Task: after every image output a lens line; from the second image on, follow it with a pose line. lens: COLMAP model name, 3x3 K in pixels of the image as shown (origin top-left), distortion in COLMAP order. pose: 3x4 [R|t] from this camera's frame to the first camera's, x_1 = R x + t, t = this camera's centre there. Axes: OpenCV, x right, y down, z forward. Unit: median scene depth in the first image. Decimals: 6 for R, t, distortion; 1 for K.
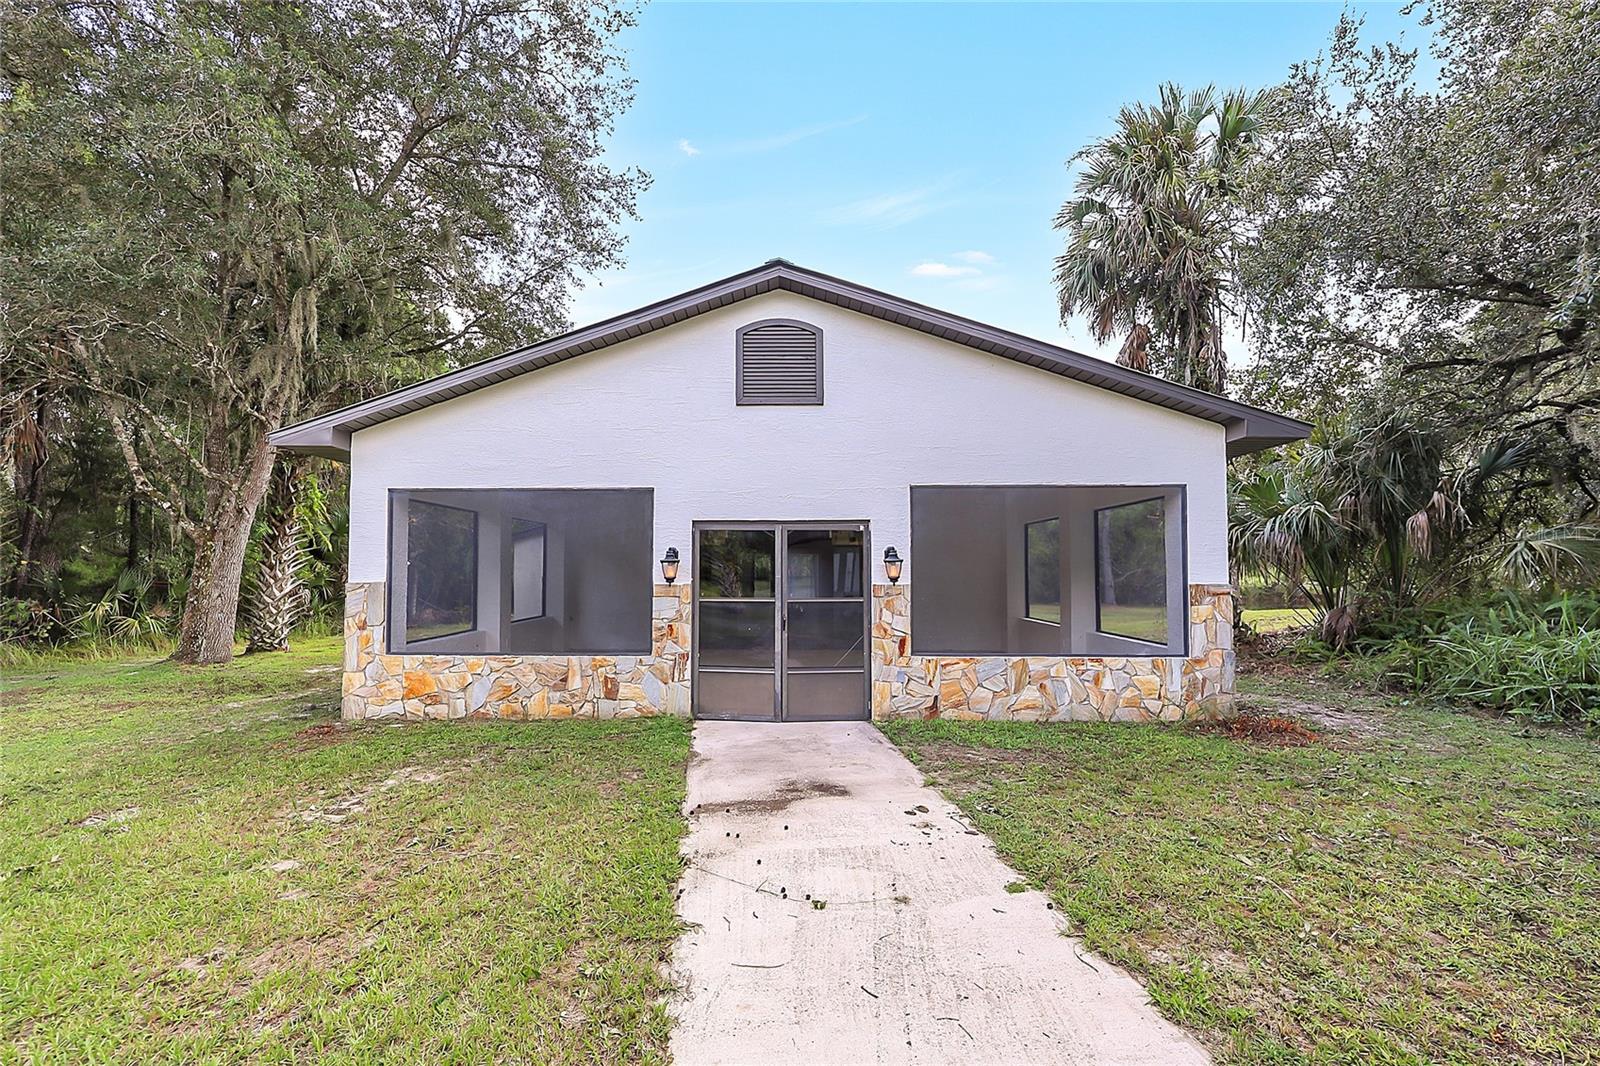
lens RADIAL K [[672.4, 0, 786.3], [0, 672.4, 531.8], [0, 0, 1]] dist [-0.000102, -0.000337]
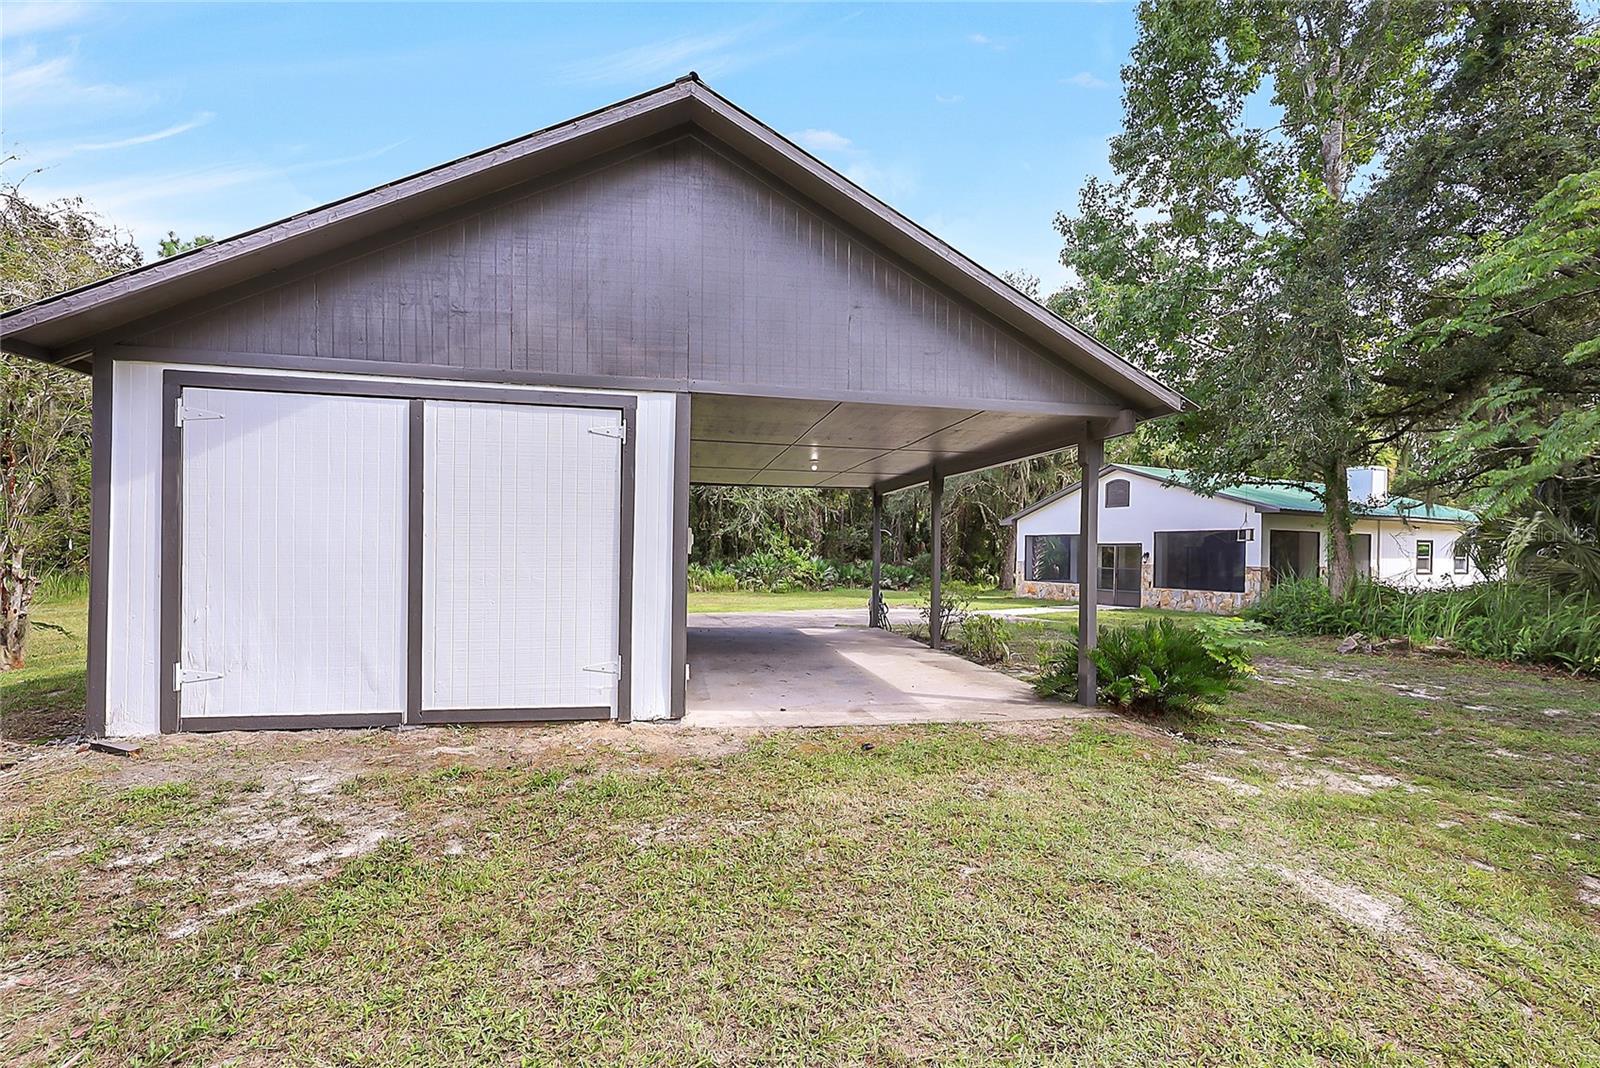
lens RADIAL K [[672.4, 0, 786.3], [0, 672.4, 532.8], [0, 0, 1]] dist [-0.000102, -0.000337]
pose [[0.427246, -0.021316, -0.903884, 2.205437], [0.027220, 0.999572, -0.010706, -0.075546], [0.903725, -0.020030, 0.427644, -1.774772]]
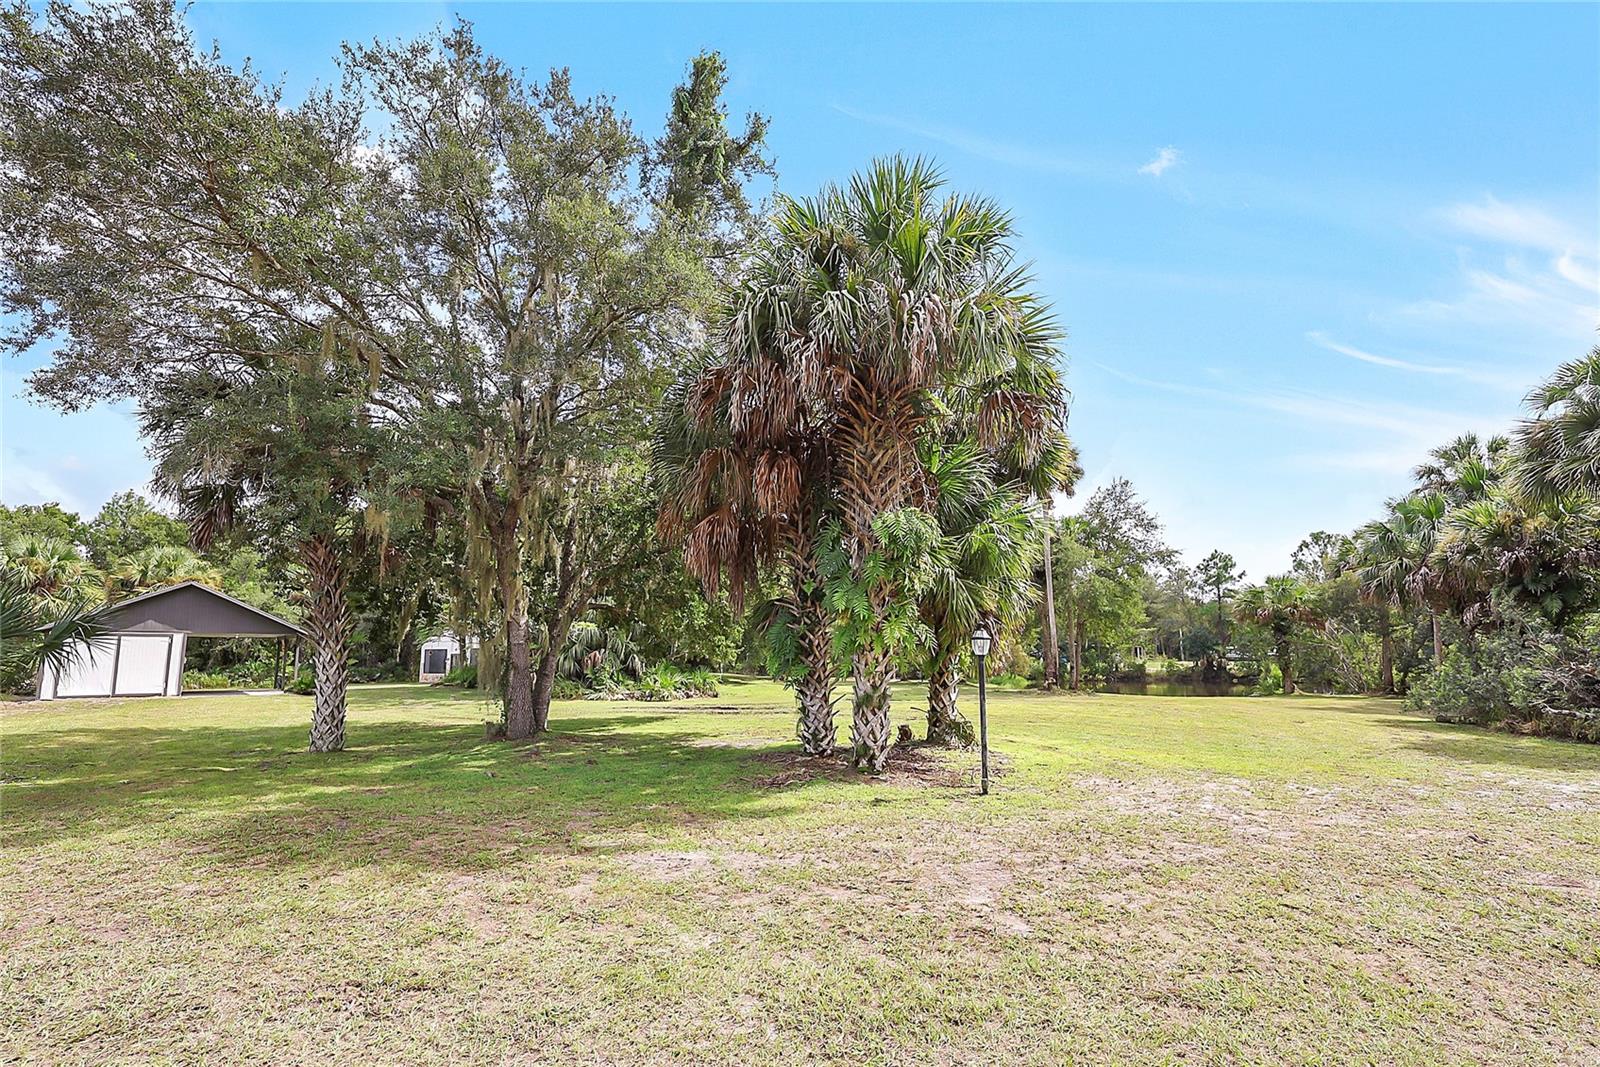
lens RADIAL K [[672.4, 0, 786.3], [0, 672.4, 532.3], [0, 0, 1]] dist [-0.000102, -0.000337]
pose [[0.844428, -0.102826, -0.525707, 6.384199], [0.030986, 0.989136, -0.143699, -0.145559], [0.534772, 0.105054, 0.838441, -2.978222]]
